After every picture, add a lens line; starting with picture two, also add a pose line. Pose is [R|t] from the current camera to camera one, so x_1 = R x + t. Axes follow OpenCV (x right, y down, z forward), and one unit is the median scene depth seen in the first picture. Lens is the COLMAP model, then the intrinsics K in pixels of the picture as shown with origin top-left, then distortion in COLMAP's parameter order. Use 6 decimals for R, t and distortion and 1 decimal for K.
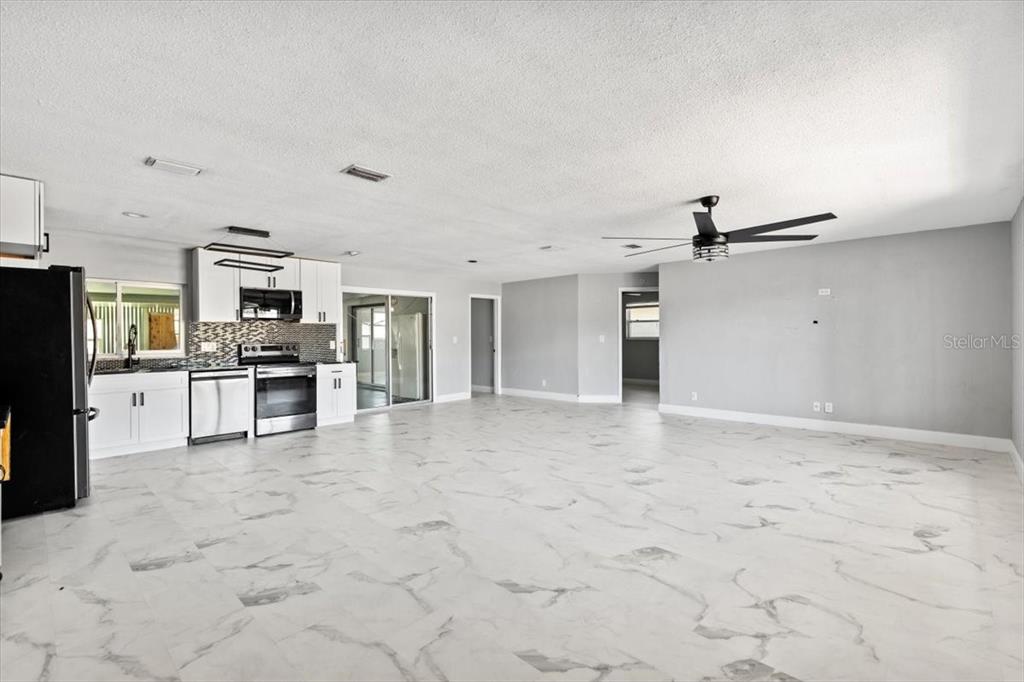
lens RADIAL K [[462.4, 0, 505.2], [0, 462.4, 335.6], [0, 0, 1]] dist [0.006951, -0.001151]
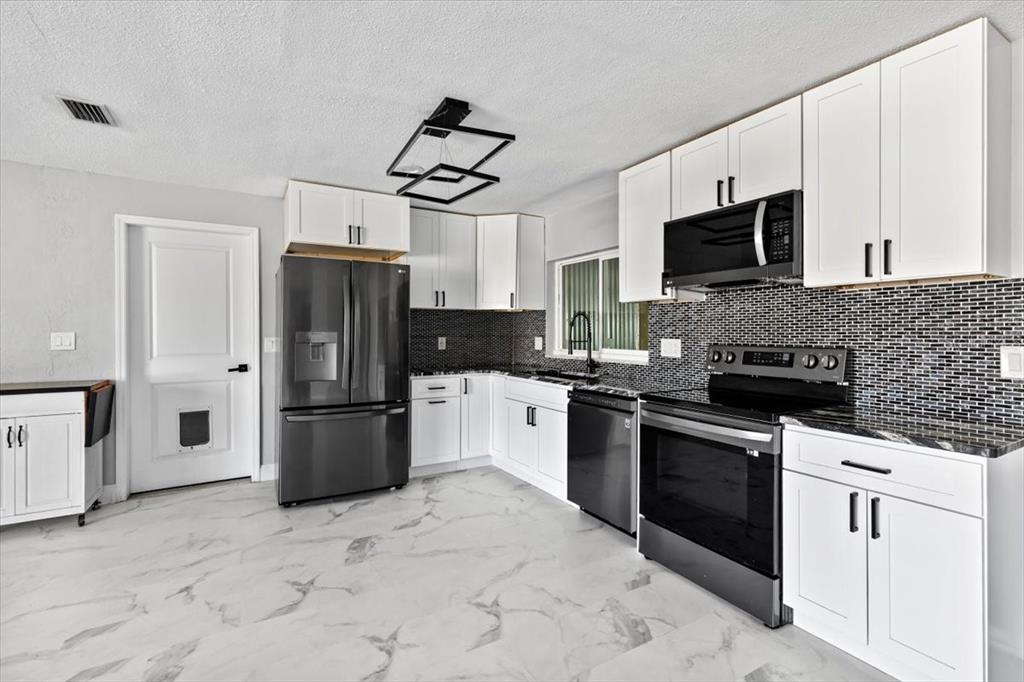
lens RADIAL K [[462.4, 0, 512.0], [0, 462.4, 329.5], [0, 0, 1]] dist [0.006951, -0.001151]
pose [[-0.268614, 0.001548, -0.963247, -0.113464], [0.003117, 0.999995, 0.000738, 0.002882], [0.963243, -0.002805, -0.268618, 1.459886]]
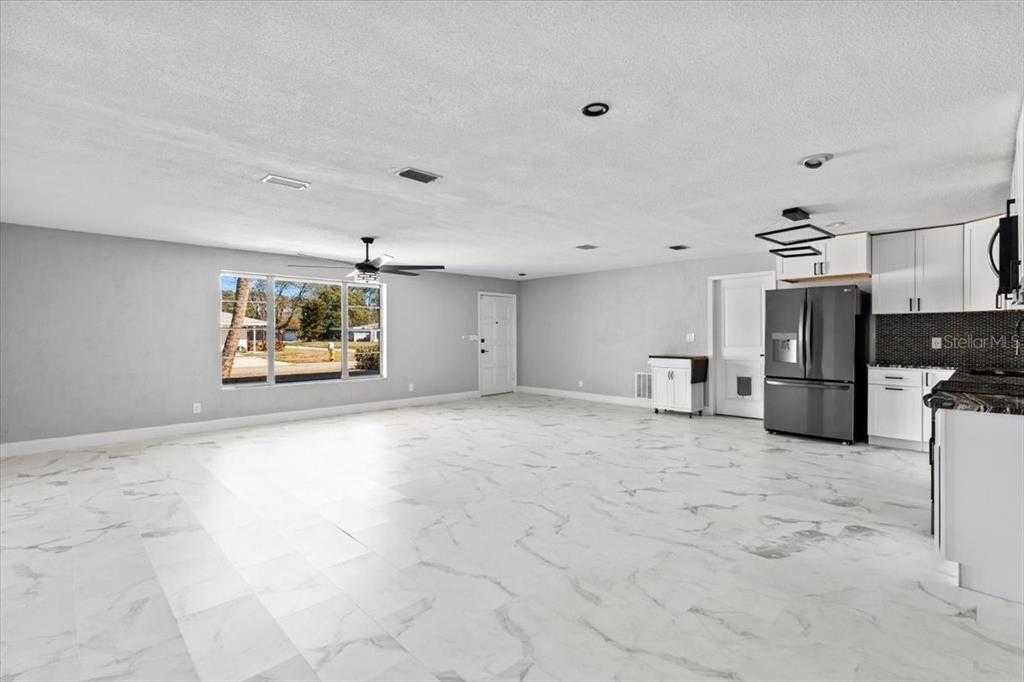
lens RADIAL K [[462.4, 0, 510.1], [0, 462.4, 345.1], [0, 0, 1]] dist [0.006951, -0.001151]
pose [[-0.999529, 0.009704, 0.029112, -0.032376], [0.010364, 0.999691, 0.022599, 0.002146], [-0.028884, 0.022890, -0.999321, 2.313275]]
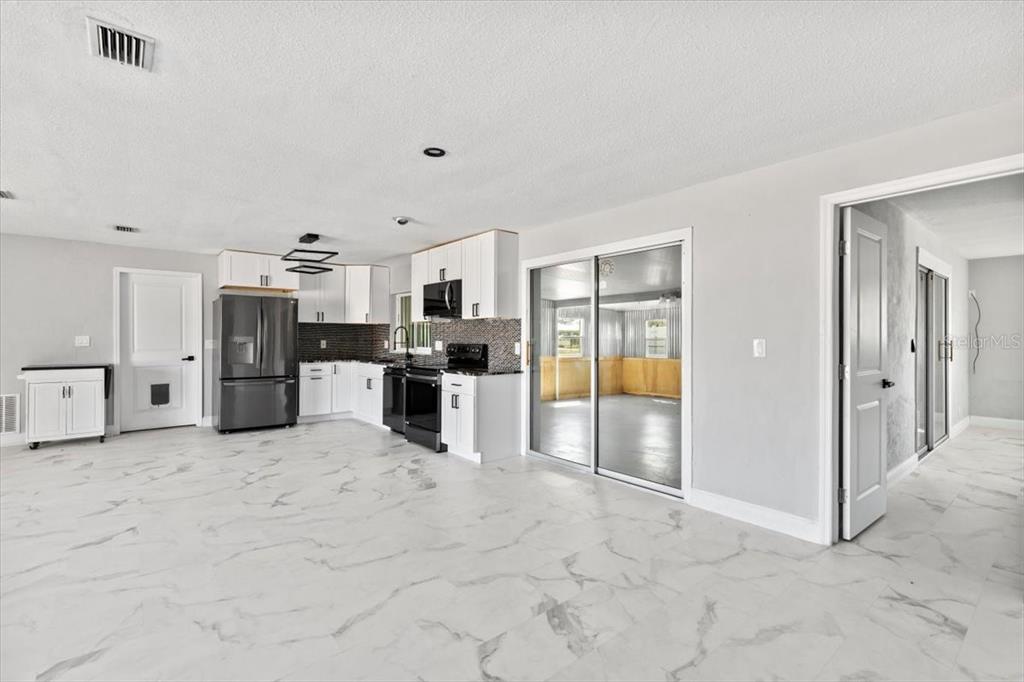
lens RADIAL K [[462.4, 0, 511.4], [0, 462.4, 336.8], [0, 0, 1]] dist [0.006951, -0.001151]
pose [[-0.110028, 0.003168, -0.993923, 0.567251], [-0.002736, 0.999990, 0.003491, 0.000108], [0.993925, 0.003103, -0.110018, 1.927156]]
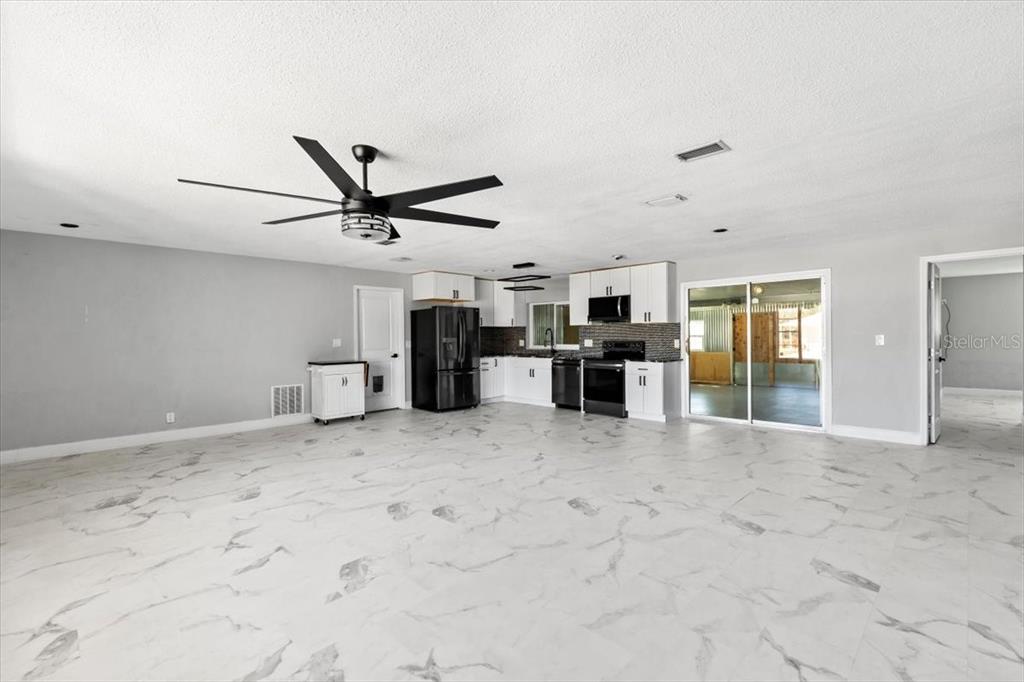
lens RADIAL K [[462.4, 0, 514.6], [0, 462.4, 335.8], [0, 0, 1]] dist [0.006951, -0.001151]
pose [[-0.005280, 0.004565, -0.999976, 1.121268], [0.009948, 0.999940, 0.004512, -0.008670], [0.999937, -0.009924, -0.005326, 1.187818]]
